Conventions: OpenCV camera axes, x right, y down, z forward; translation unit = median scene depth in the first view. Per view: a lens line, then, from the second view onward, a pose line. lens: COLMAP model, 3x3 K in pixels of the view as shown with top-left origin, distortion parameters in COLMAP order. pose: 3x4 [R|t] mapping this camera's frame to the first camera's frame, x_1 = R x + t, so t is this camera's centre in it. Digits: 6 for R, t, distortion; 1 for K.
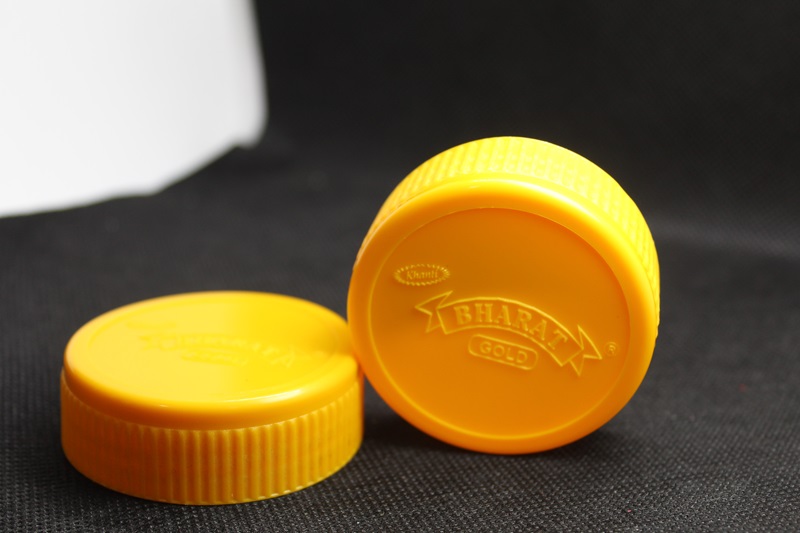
lens RADIAL K [[1671.3, 0, 400.0], [0, 1671.3, 266.5], [0, 0, 1]] dist [-0.048954, -0.063666]
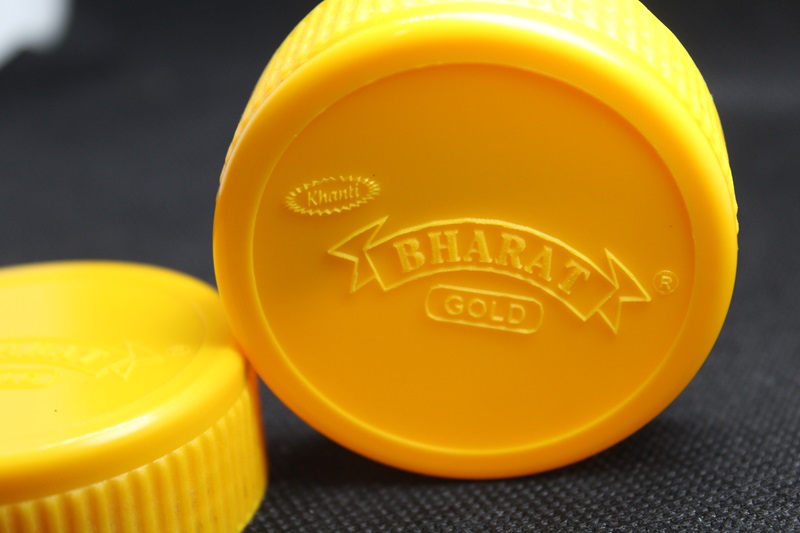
lens RADIAL K [[2292.1, 0, 400.0], [0, 2292.1, 266.5], [0, 0, 1]] dist [0.087445, 0.307661]
pose [[0.991864, -0.121061, 0.039371, 0.001723], [0.120042, 0.992394, 0.027285, 0.010300], [-0.042374, -0.022337, 0.998852, 0.187205]]
